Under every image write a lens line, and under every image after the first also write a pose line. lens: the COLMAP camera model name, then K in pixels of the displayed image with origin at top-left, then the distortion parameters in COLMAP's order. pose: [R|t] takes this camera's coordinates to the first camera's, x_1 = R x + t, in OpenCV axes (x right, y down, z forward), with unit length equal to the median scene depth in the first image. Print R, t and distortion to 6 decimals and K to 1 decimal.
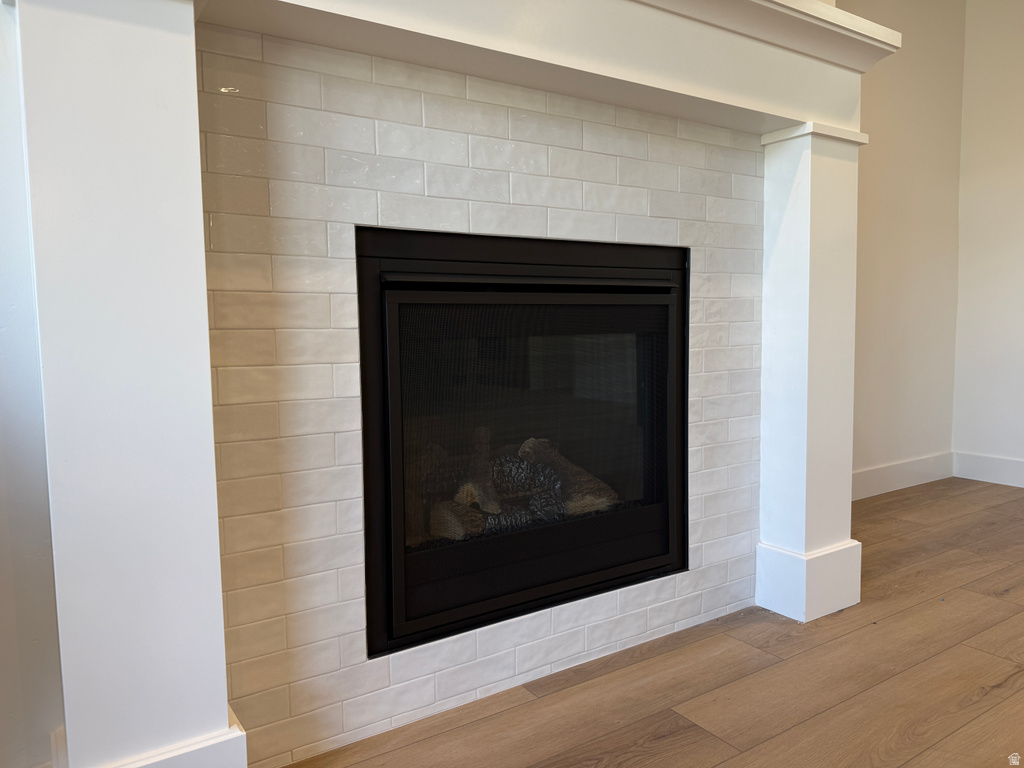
lens RADIAL K [[724.2, 0, 511.9], [0, 724.2, 386.0], [0, 0, 1]] dist [0.004018, -0.002337]
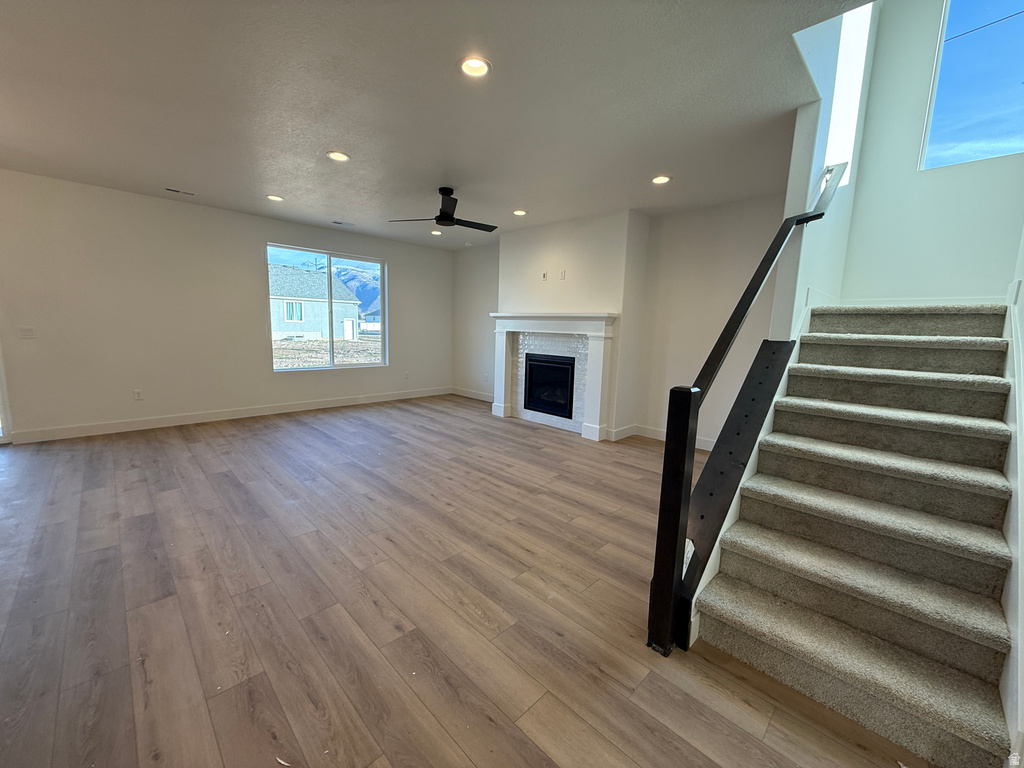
lens RADIAL K [[406.2, 0, 510.4], [0, 406.2, 384.8], [0, 0, 1]] dist [-0.000483, 0.000146]
pose [[0.201365, 0.161958, -0.966034, 3.496595], [-0.113539, 0.983447, 0.141210, -0.415599], [0.972914, 0.081248, 0.216420, -0.079519]]
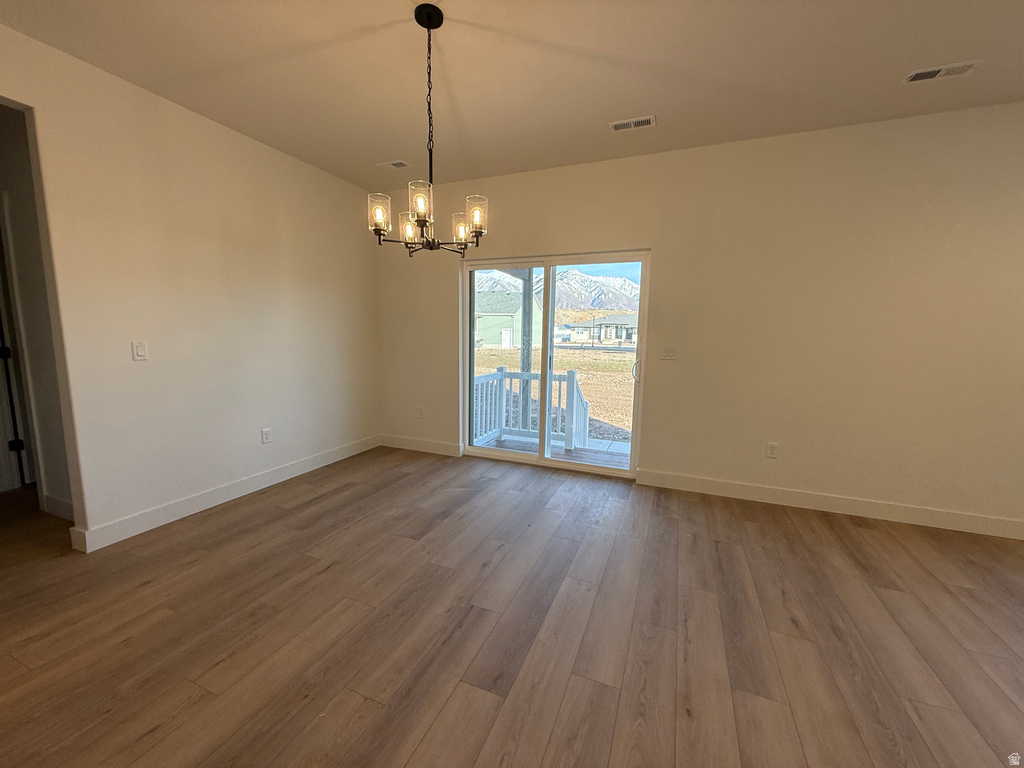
lens RADIAL K [[406.3, 0, 508.7], [0, 406.3, 387.6], [0, 0, 1]] dist [0.000154, 0.000203]
pose [[-0.828891, 0.075683, -0.554267, 2.110954], [-0.050471, 0.976648, 0.208834, -0.237751], [0.557129, 0.201075, -0.805715, -1.342245]]
